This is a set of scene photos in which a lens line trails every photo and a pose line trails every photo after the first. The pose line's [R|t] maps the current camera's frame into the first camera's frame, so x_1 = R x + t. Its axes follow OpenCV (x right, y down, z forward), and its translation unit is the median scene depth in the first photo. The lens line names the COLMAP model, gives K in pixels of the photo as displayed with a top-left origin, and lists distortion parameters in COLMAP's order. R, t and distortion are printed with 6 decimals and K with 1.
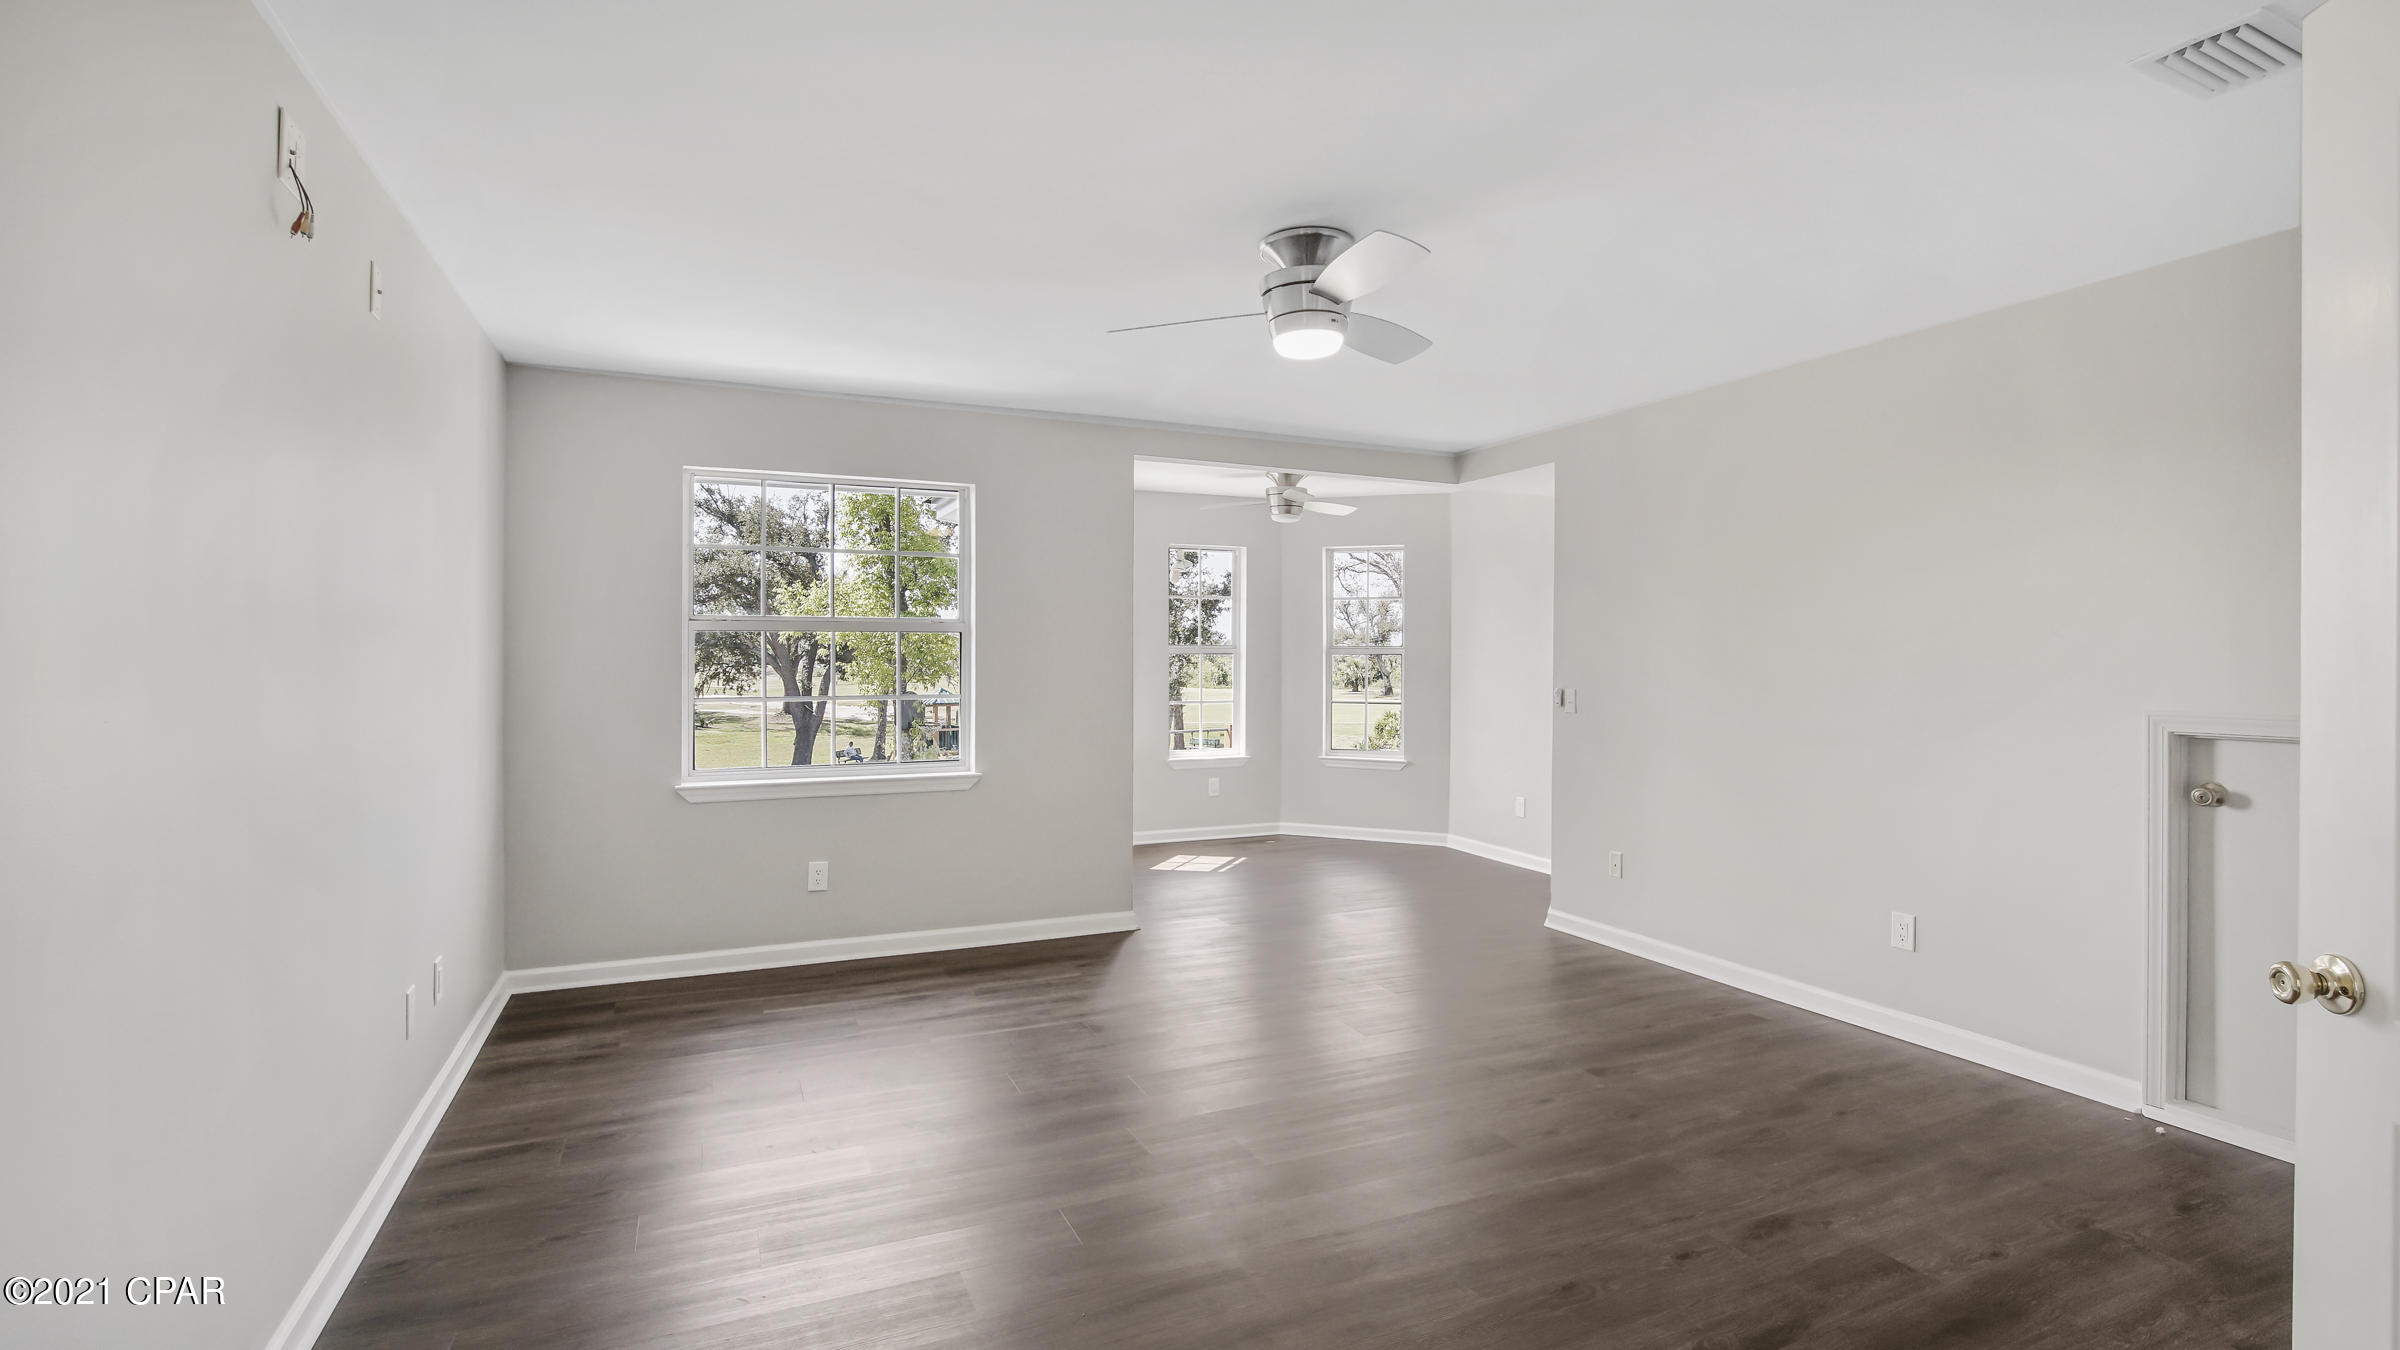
lens RADIAL K [[1101.5, 0, 1198.9], [0, 1101.5, 665.1], [0, 0, 1]] dist [0.001020, -0.000561]
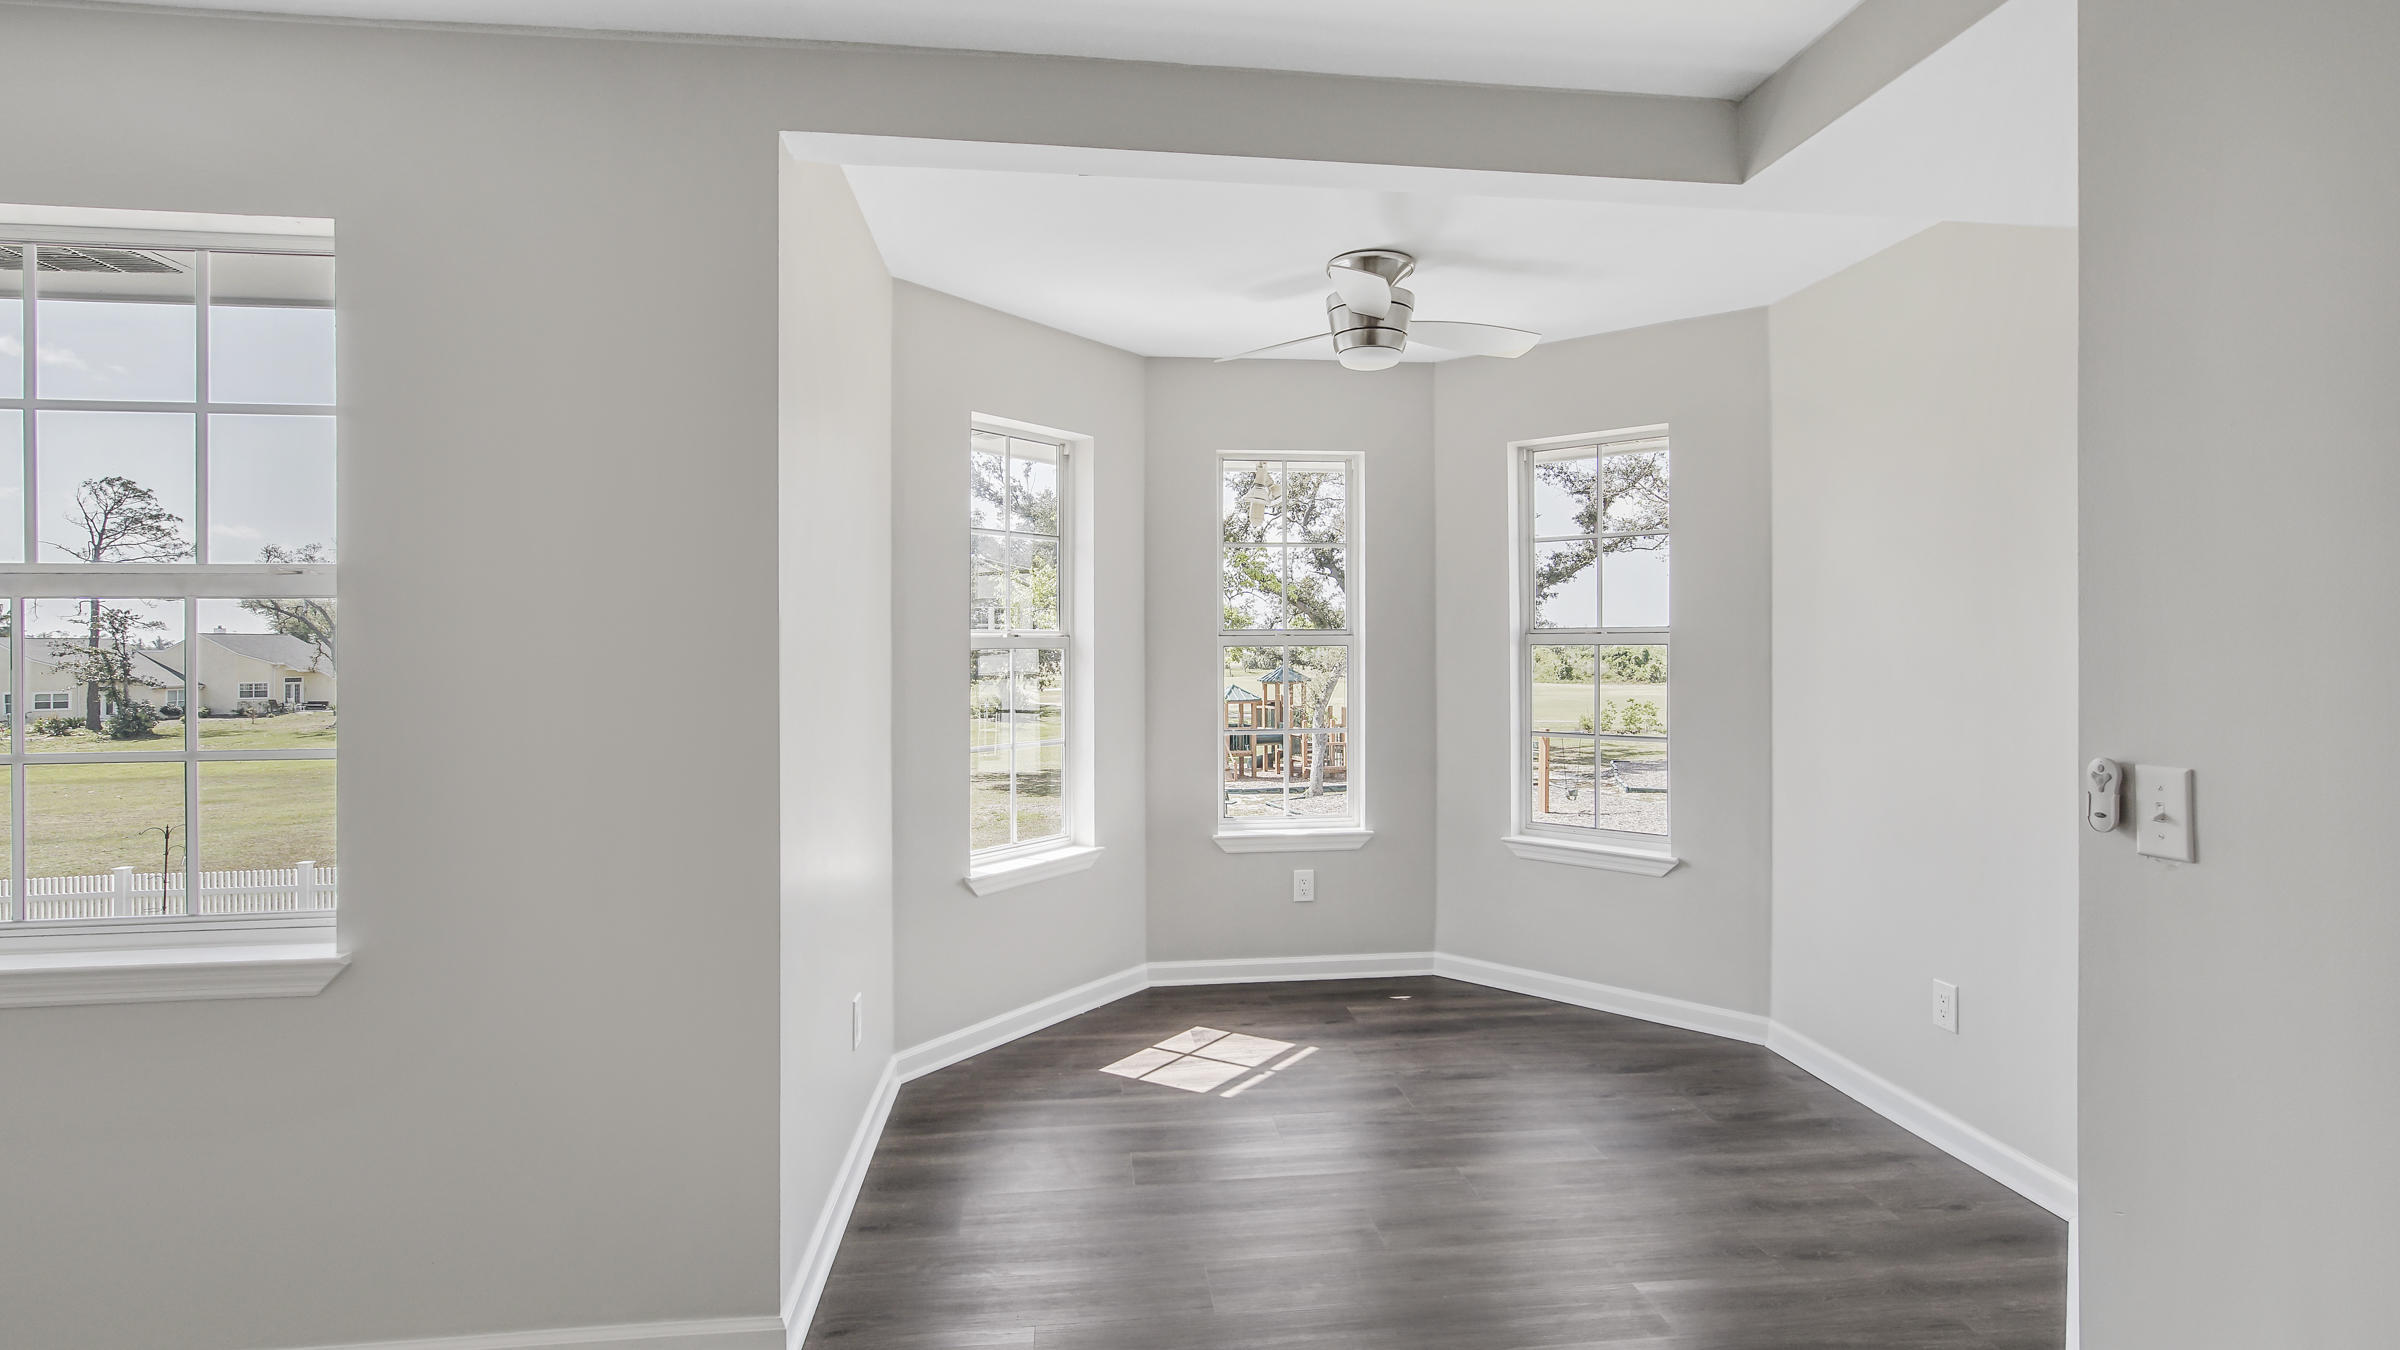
lens RADIAL K [[1101.5, 0, 1199.7], [0, 1101.5, 654.1], [0, 0, 1]] dist [0.001020, -0.000561]
pose [[0.953441, -0.004231, -0.301549, 0.133481], [0.003010, 0.999985, -0.004514, -0.003434], [0.301563, 0.003396, 0.953440, 0.461773]]
